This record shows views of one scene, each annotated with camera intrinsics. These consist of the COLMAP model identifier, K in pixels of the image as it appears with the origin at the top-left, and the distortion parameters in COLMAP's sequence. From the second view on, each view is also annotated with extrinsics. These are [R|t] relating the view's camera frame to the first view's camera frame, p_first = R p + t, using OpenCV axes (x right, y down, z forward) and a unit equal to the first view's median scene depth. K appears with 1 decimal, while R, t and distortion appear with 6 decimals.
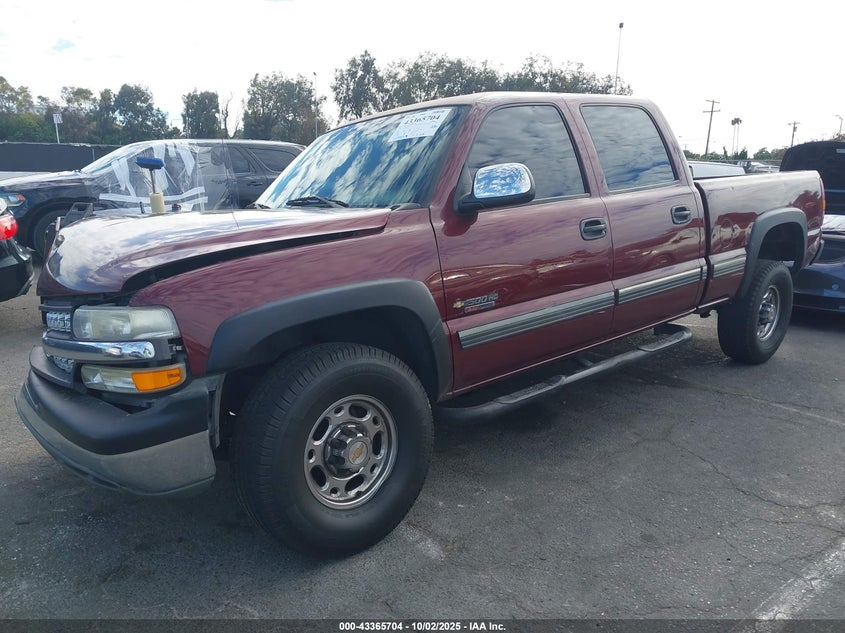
lens RADIAL K [[659.3, 0, 428.6], [0, 659.3, 315.3], [0, 0, 1]] dist [0.000988, 0.003029]
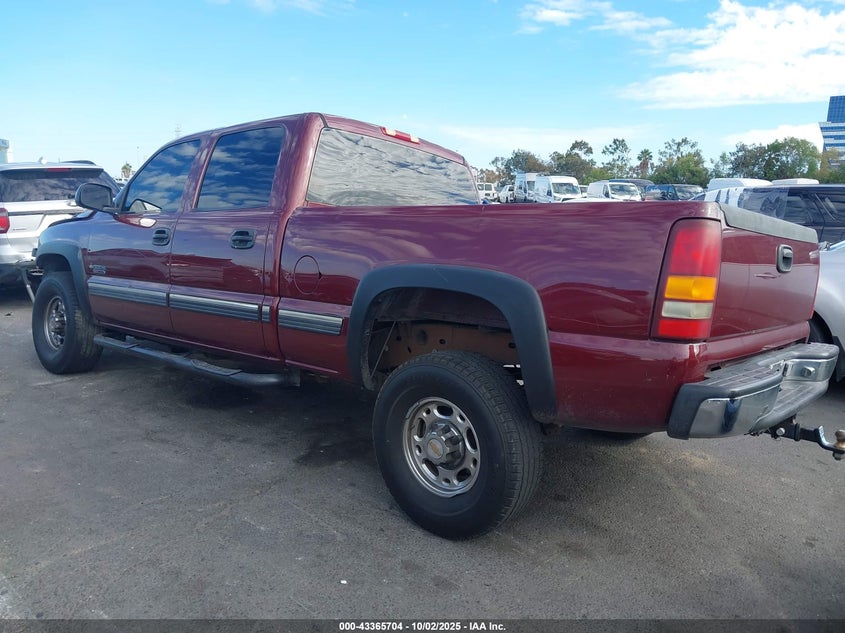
lens RADIAL K [[659.3, 0, 428.6], [0, 659.3, 315.3], [0, 0, 1]] dist [0.000988, 0.003029]
pose [[0.161883, 0.167316, -0.972522, 1.461080], [-0.247028, 0.961014, 0.124216, -0.252400], [0.955390, 0.220132, 0.196904, 1.203027]]
